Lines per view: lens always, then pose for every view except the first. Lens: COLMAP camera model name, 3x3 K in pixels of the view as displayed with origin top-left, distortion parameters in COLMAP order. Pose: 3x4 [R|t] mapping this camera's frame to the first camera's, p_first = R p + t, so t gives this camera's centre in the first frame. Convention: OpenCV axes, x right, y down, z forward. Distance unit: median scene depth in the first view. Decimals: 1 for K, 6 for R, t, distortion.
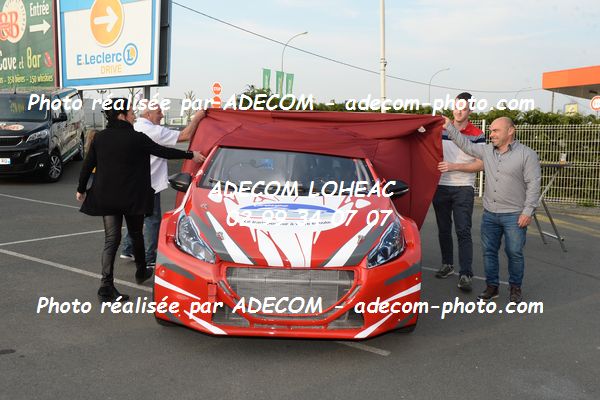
lens RADIAL K [[630.2, 0, 300.0], [0, 630.2, 200.0], [0, 0, 1]] dist [0.069369, 0.000414]
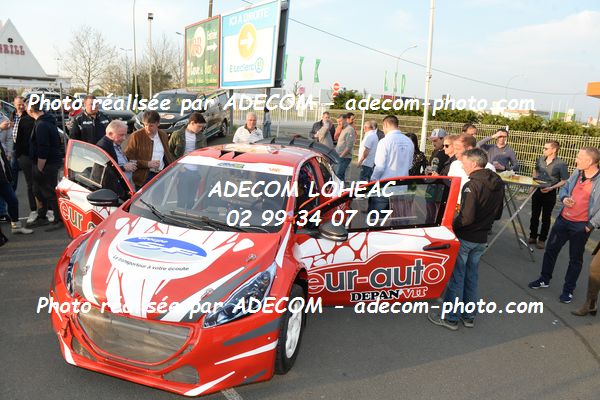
lens RADIAL K [[408.4, 0, 300.0], [0, 408.4, 200.0], [0, 0, 1]] dist [-0.052910, 0.000887]
pose [[0.963438, 0.092926, -0.251302, 0.337921], [-0.065804, 0.991268, 0.114272, -0.143512], [0.259727, -0.093557, 0.961139, 0.413795]]
